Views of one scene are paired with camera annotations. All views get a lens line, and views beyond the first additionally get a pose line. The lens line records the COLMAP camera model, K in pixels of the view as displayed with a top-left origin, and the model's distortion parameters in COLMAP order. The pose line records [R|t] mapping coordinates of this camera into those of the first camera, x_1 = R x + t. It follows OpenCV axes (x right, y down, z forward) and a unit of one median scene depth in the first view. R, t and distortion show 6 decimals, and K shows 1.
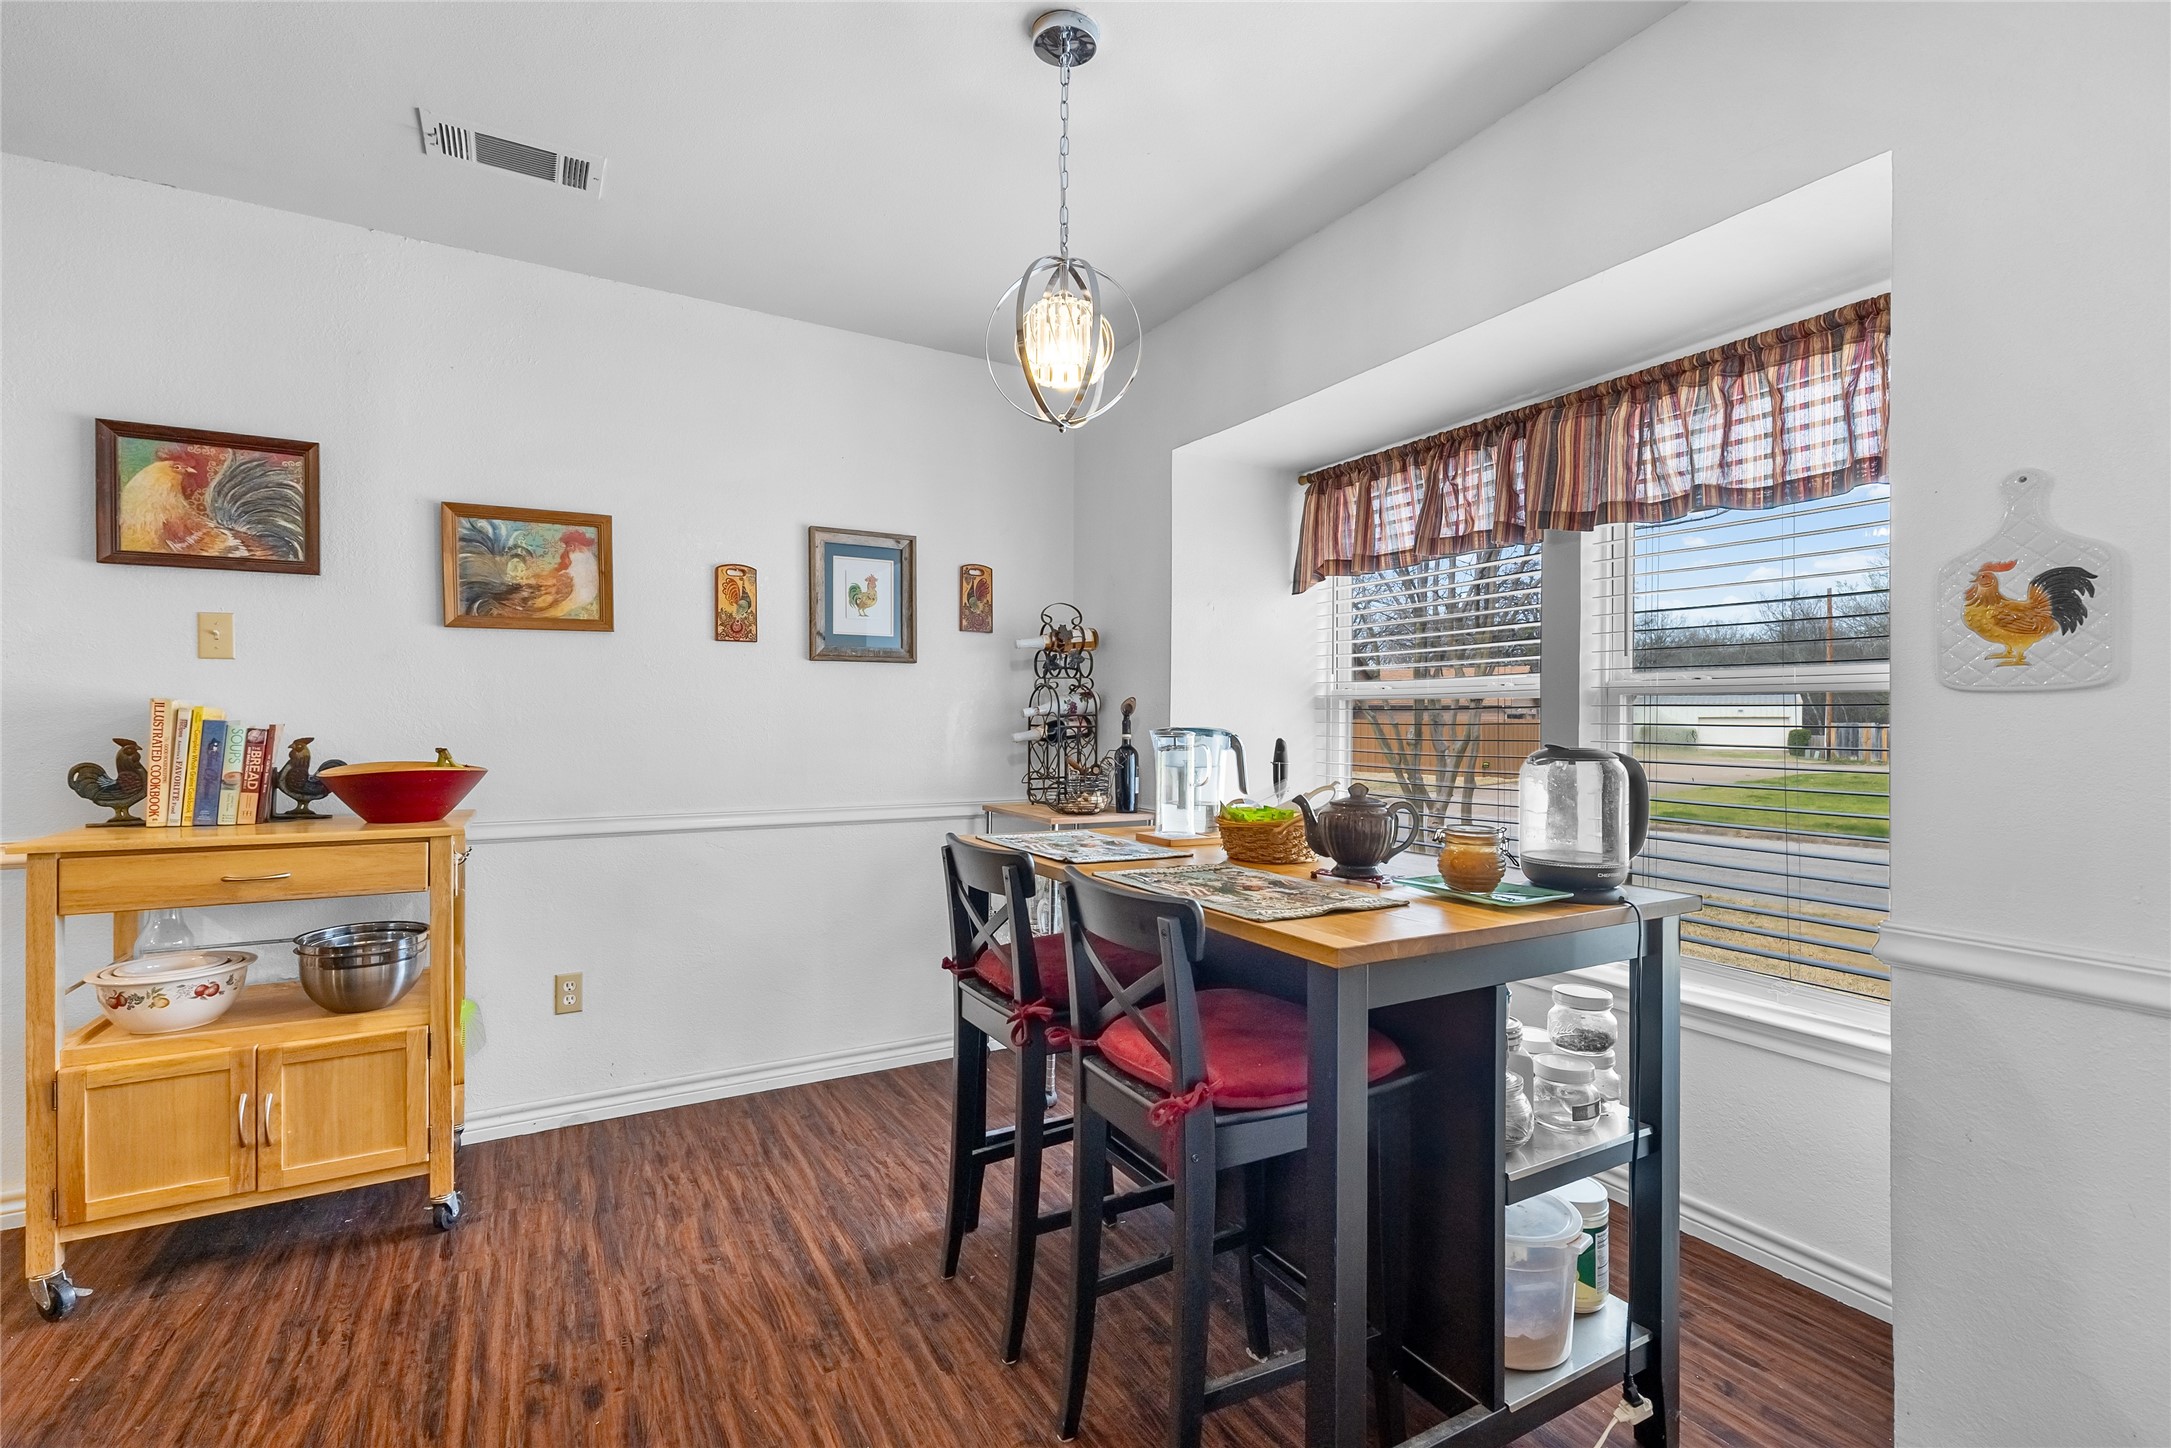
lens RADIAL K [[972.7, 0, 1084.0], [0, 972.7, 722.4], [0, 0, 1]] dist [0.001929, -0.000599]
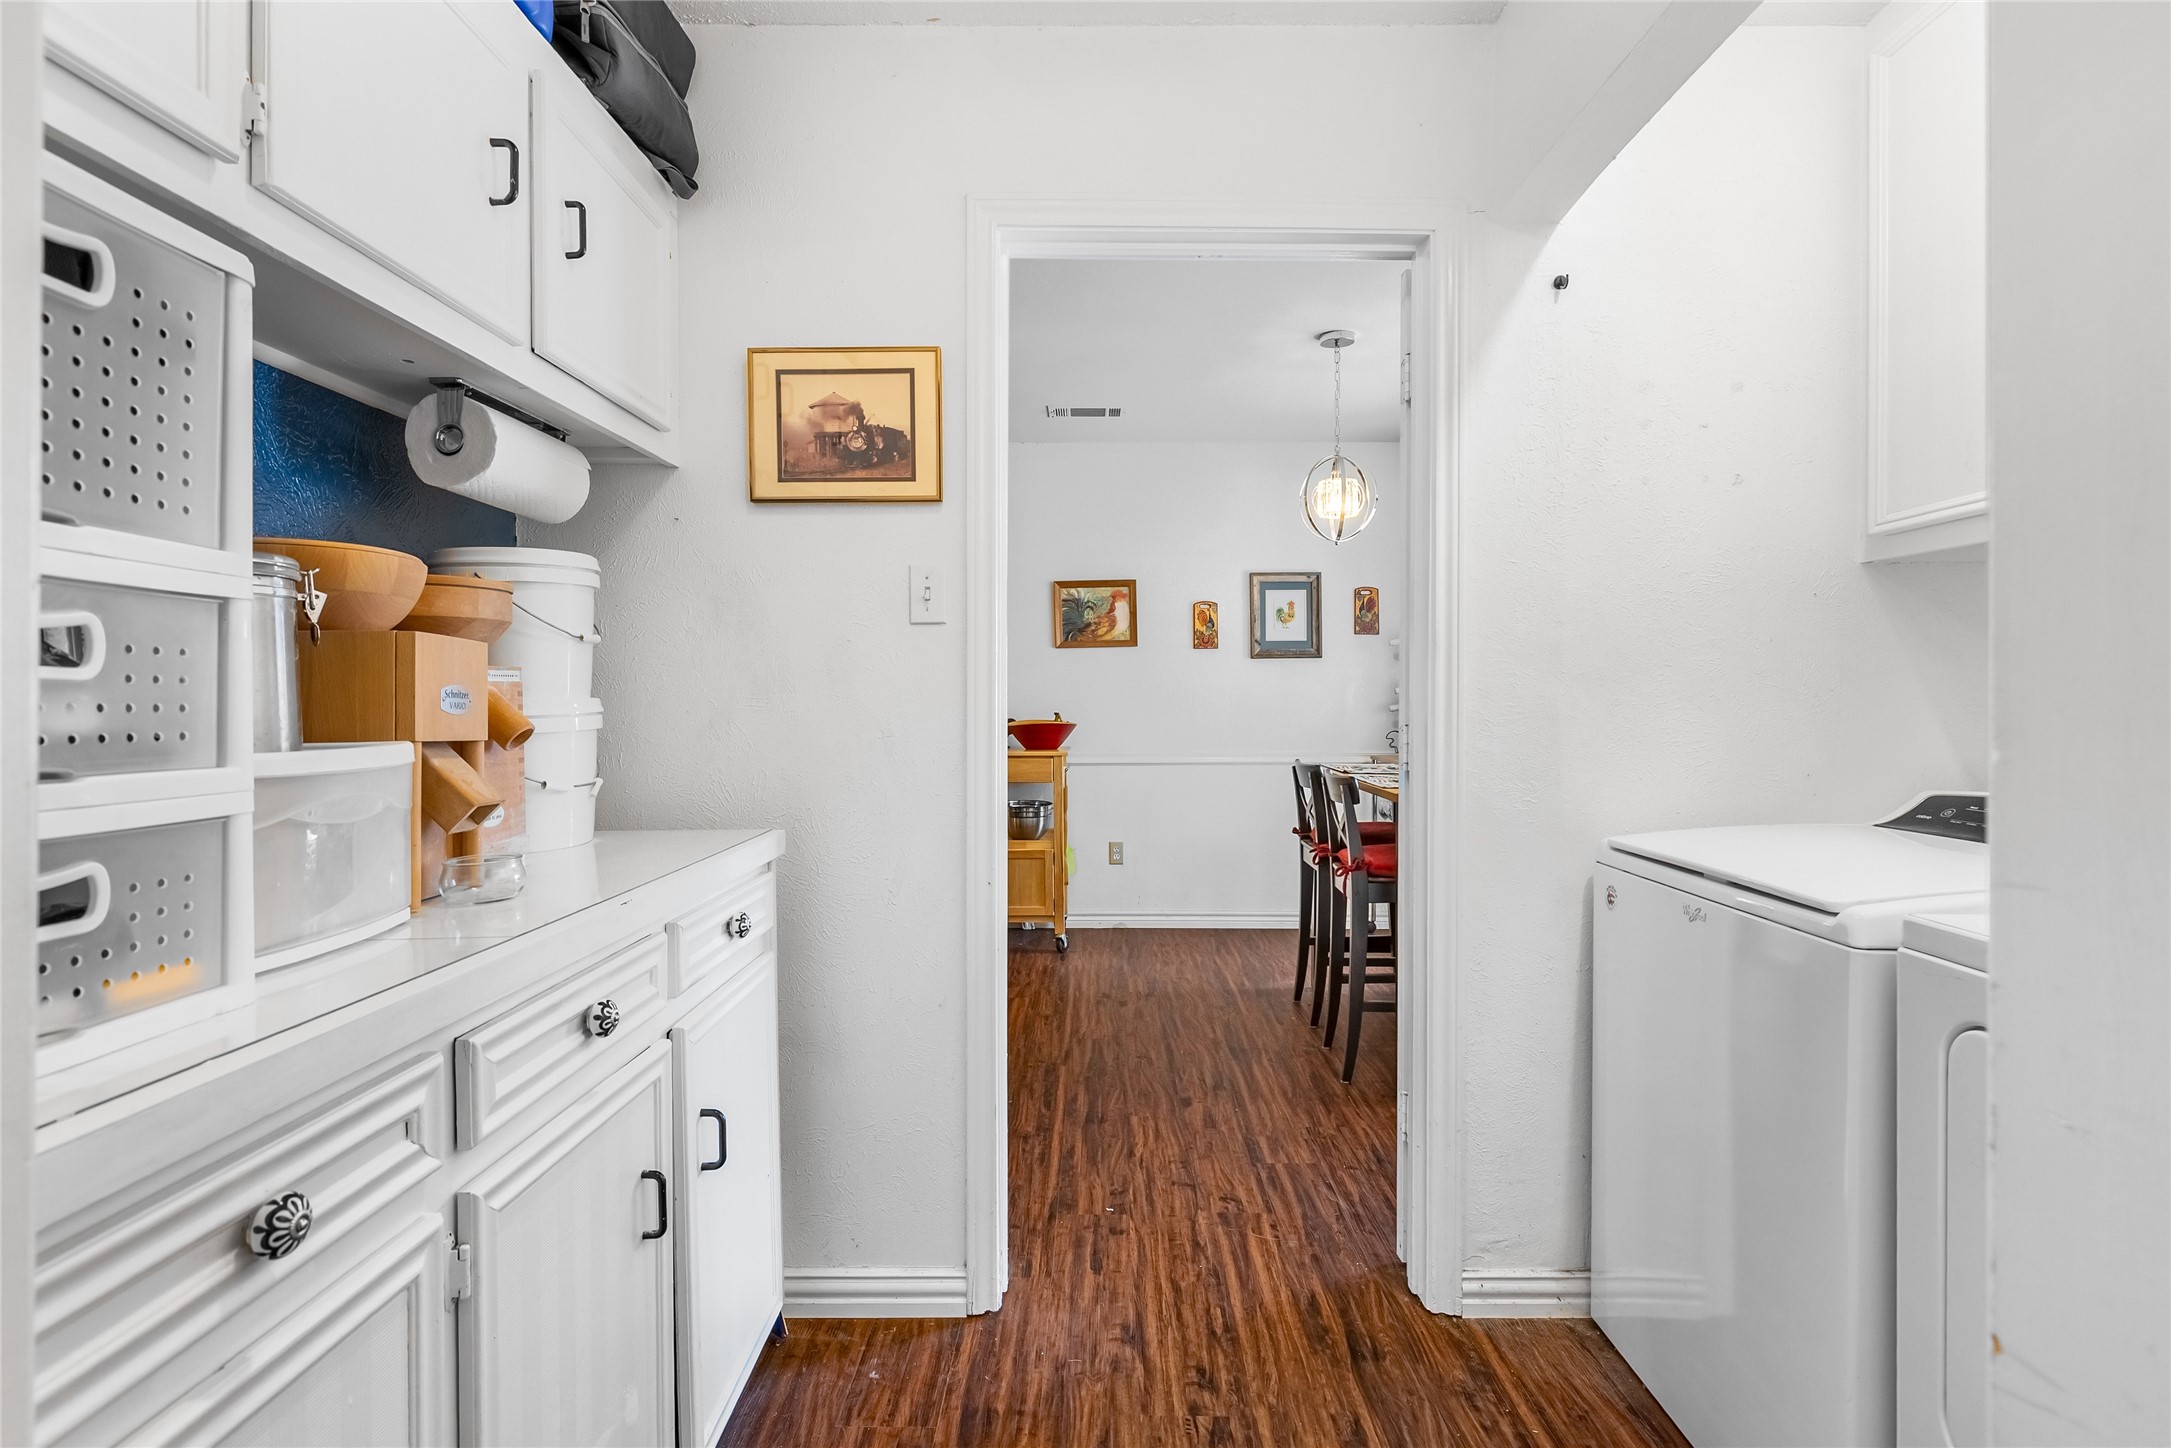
lens RADIAL K [[1062.2, 0, 1087.8], [0, 1062.2, 707.9], [0, 0, 1]] dist [0.000601, 0.000037]
pose [[0.865549, -0.000913, -0.500824, 0.387935], [0.006942, 0.999924, 0.010175, -0.004071], [0.500776, -0.012284, 0.865490, -0.683778]]
